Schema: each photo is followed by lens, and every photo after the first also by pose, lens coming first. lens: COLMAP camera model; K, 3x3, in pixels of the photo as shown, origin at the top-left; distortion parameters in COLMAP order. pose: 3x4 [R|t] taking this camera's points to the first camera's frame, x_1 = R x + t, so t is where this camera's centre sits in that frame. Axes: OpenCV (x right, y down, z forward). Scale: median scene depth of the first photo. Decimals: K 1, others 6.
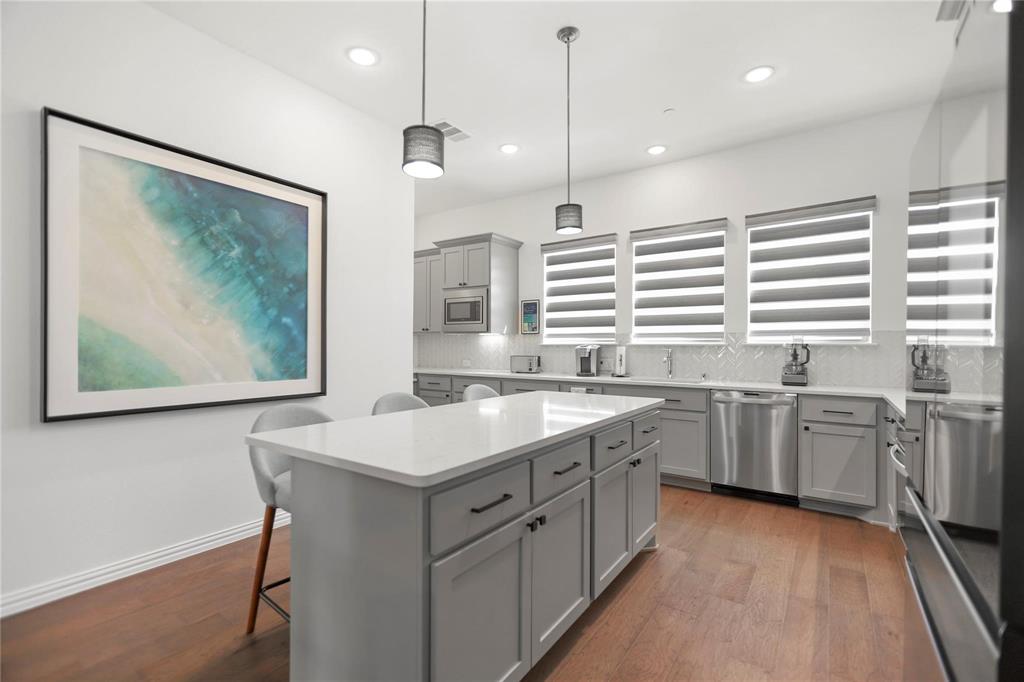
lens RADIAL K [[472.4, 0, 514.4], [0, 472.4, 348.4], [0, 0, 1]] dist [0.011814, 0.000820]
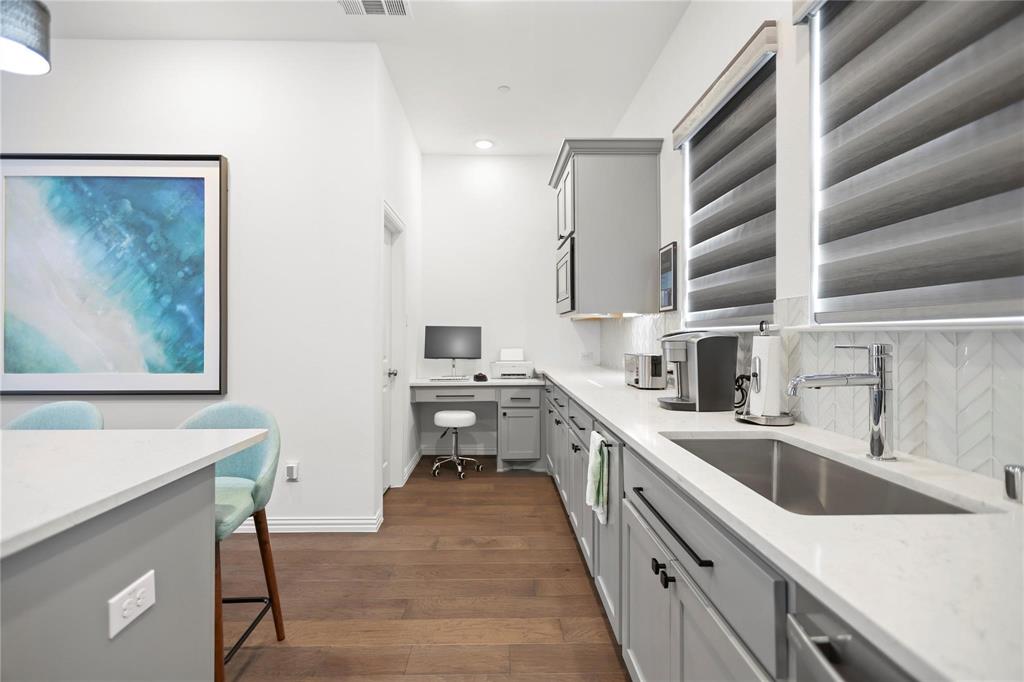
lens RADIAL K [[472.4, 0, 508.0], [0, 472.4, 337.8], [0, 0, 1]] dist [0.011814, 0.000820]
pose [[0.565924, -0.011617, -0.824376, 0.663443], [-0.002150, 0.999877, -0.015566, 0.011742], [0.824455, 0.010581, 0.565829, 1.060011]]
